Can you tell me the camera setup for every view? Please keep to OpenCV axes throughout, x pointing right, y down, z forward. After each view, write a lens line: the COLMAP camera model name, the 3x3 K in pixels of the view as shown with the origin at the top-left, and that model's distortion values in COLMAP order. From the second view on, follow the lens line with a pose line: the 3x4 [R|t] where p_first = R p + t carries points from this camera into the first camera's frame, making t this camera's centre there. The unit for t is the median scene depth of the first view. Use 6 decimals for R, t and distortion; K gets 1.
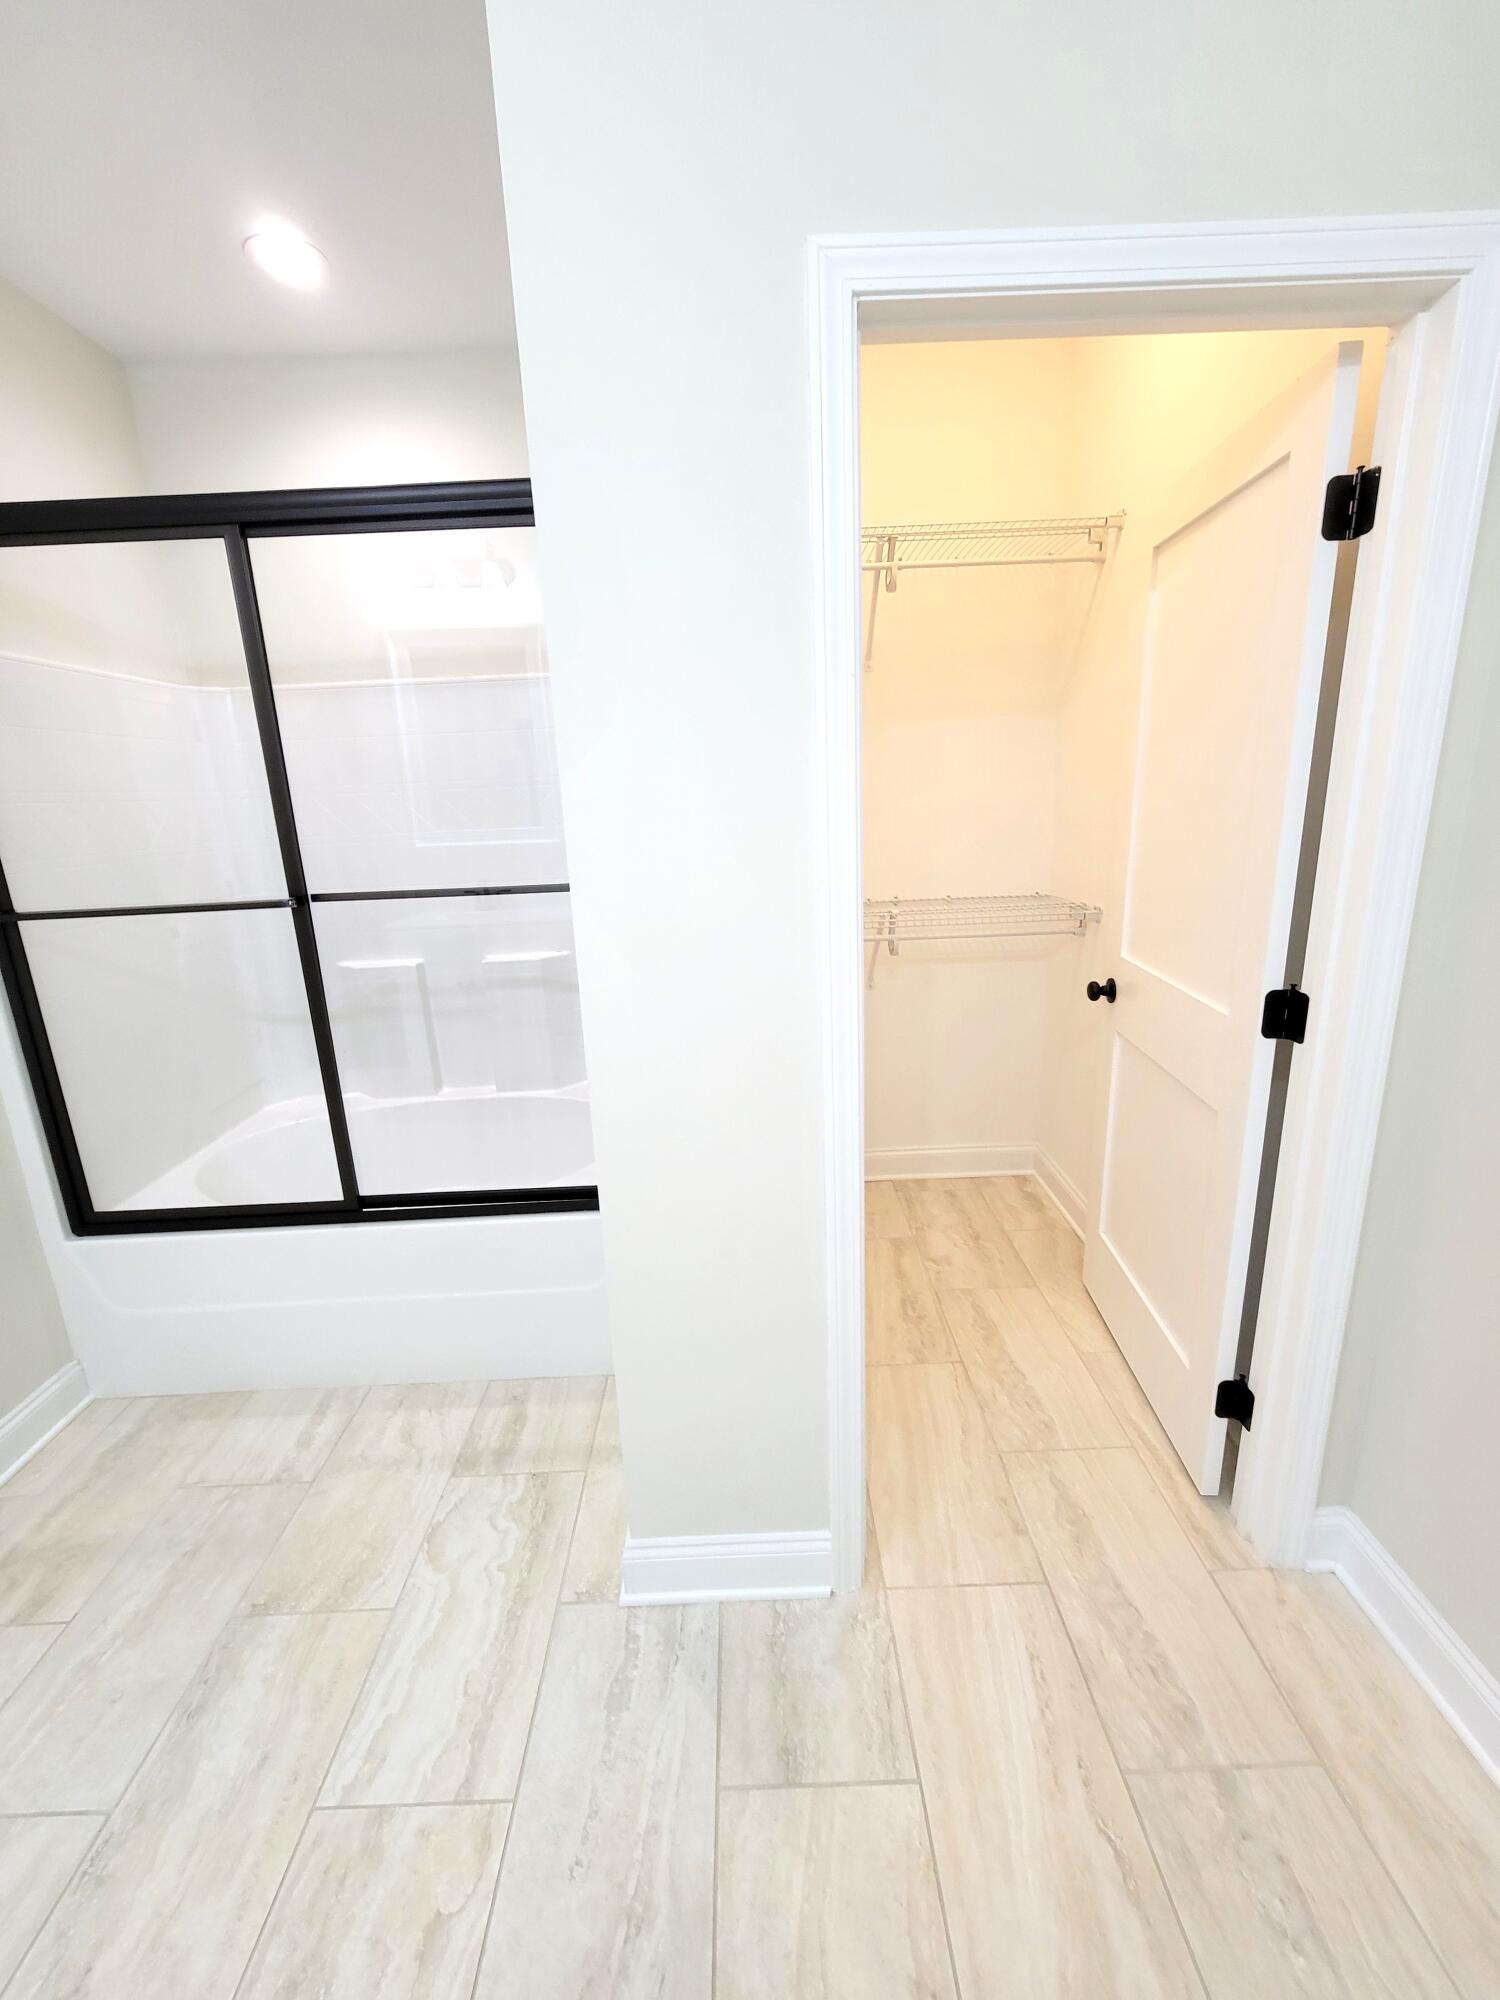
lens RADIAL K [[819.9, 0, 746.0], [0, 819.9, 993.7], [0, 0, 1]] dist [0.004460, -0.003243]
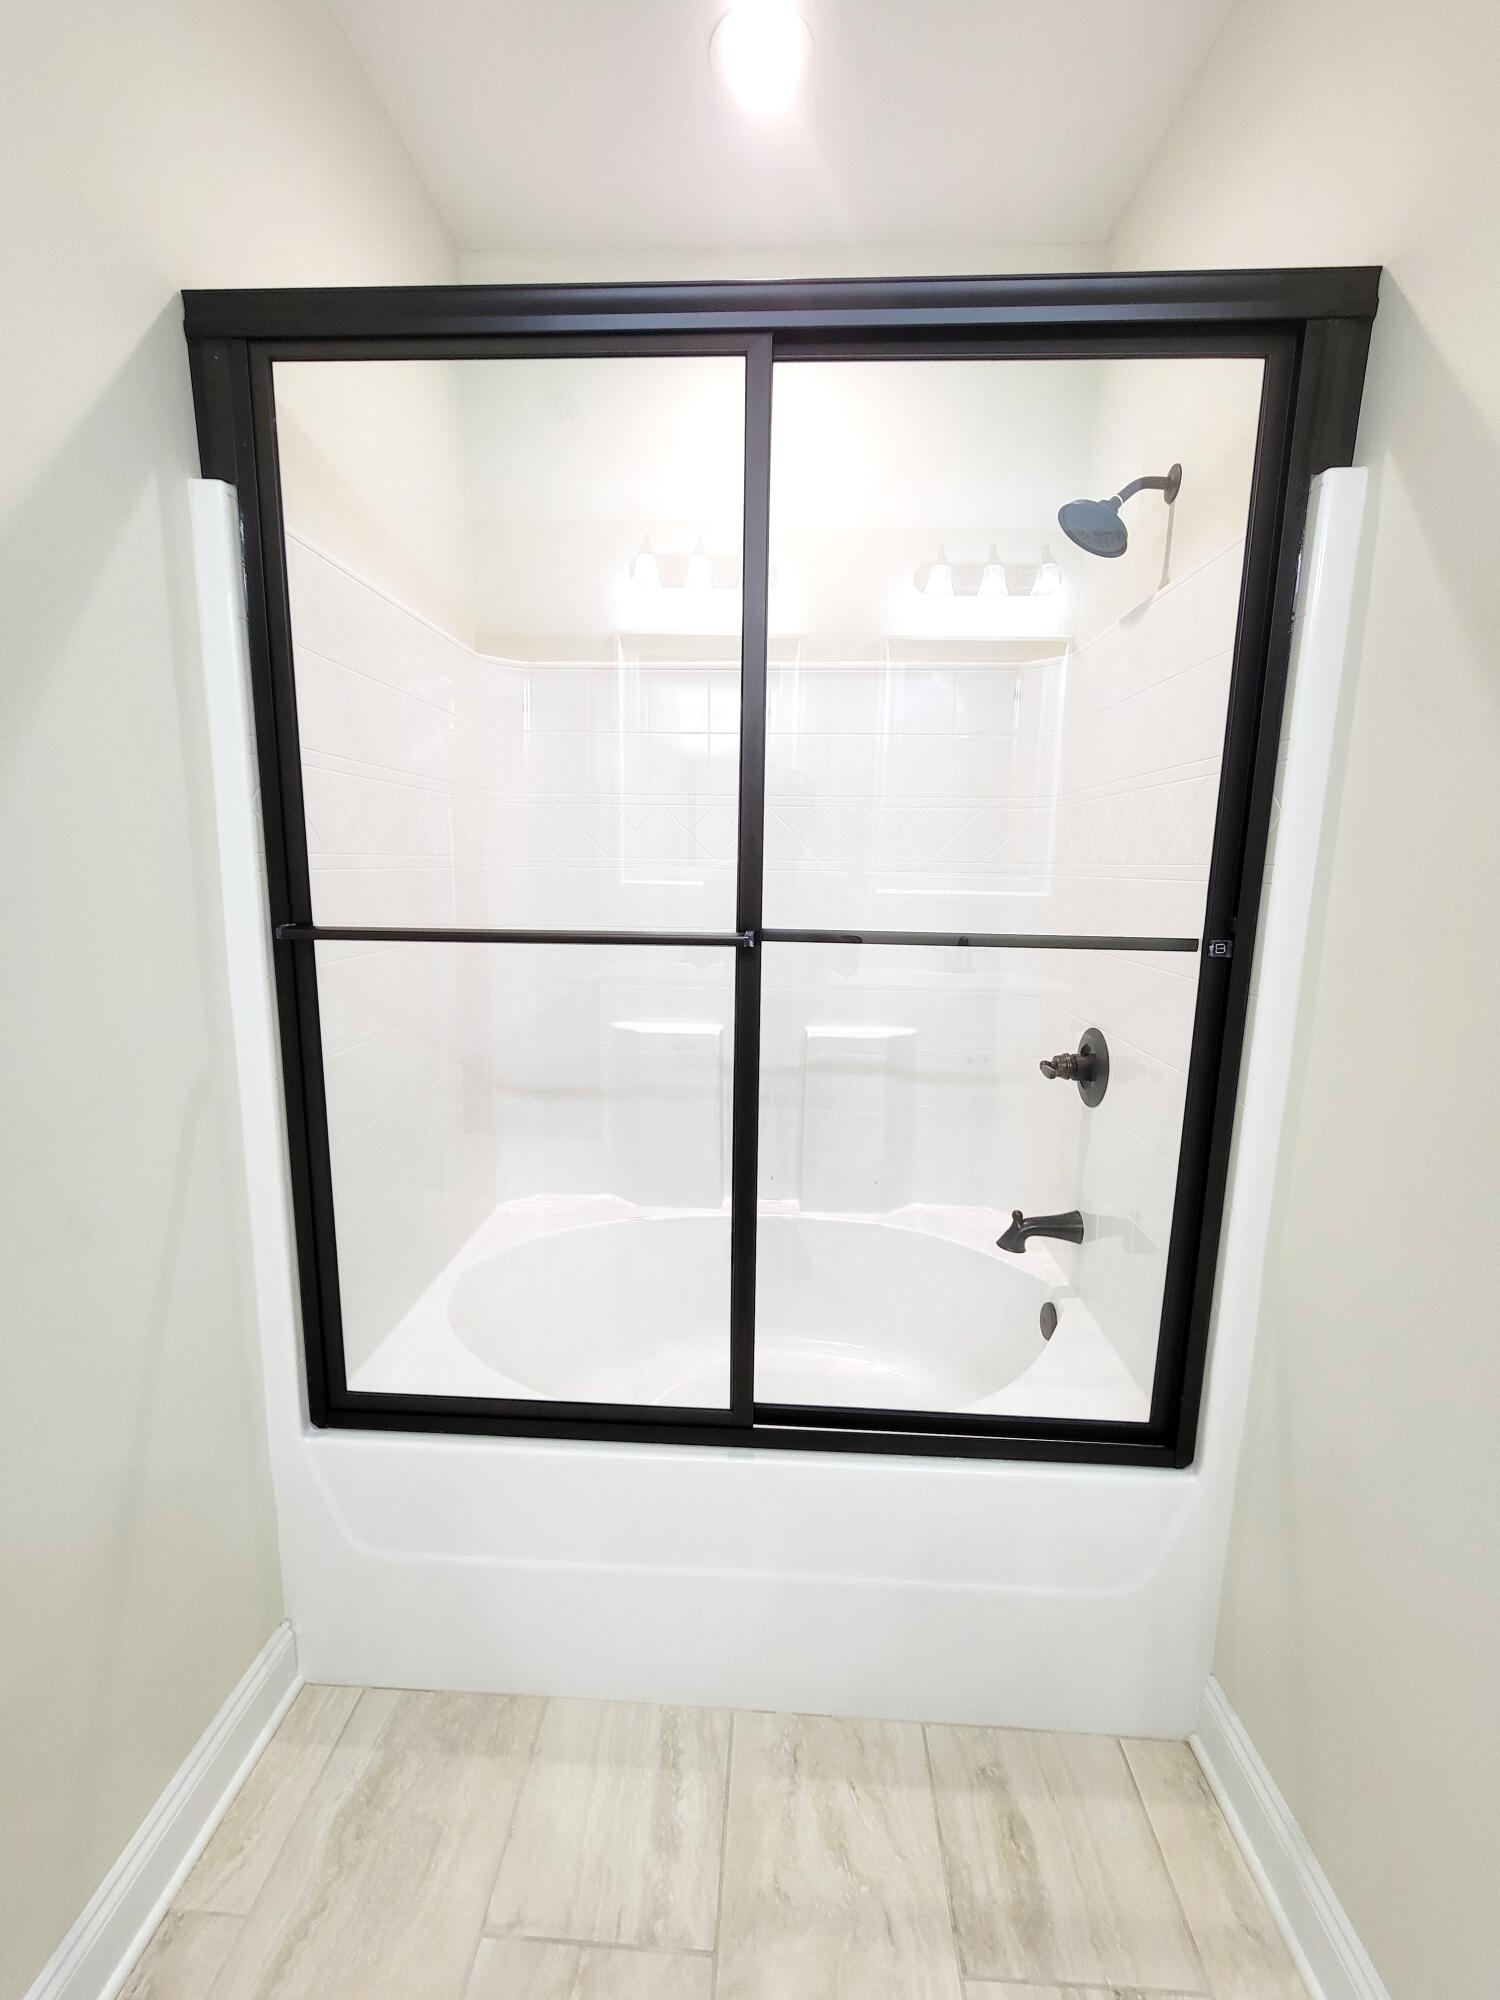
lens RADIAL K [[819.0, 0, 745.8], [0, 819.0, 995.4], [0, 0, 1]] dist [0.004009, -0.003788]
pose [[0.996115, 0.069484, -0.054102, -0.481803], [-0.073636, 0.994155, -0.078959, -0.017740], [0.048299, 0.082636, 0.995409, 0.355817]]
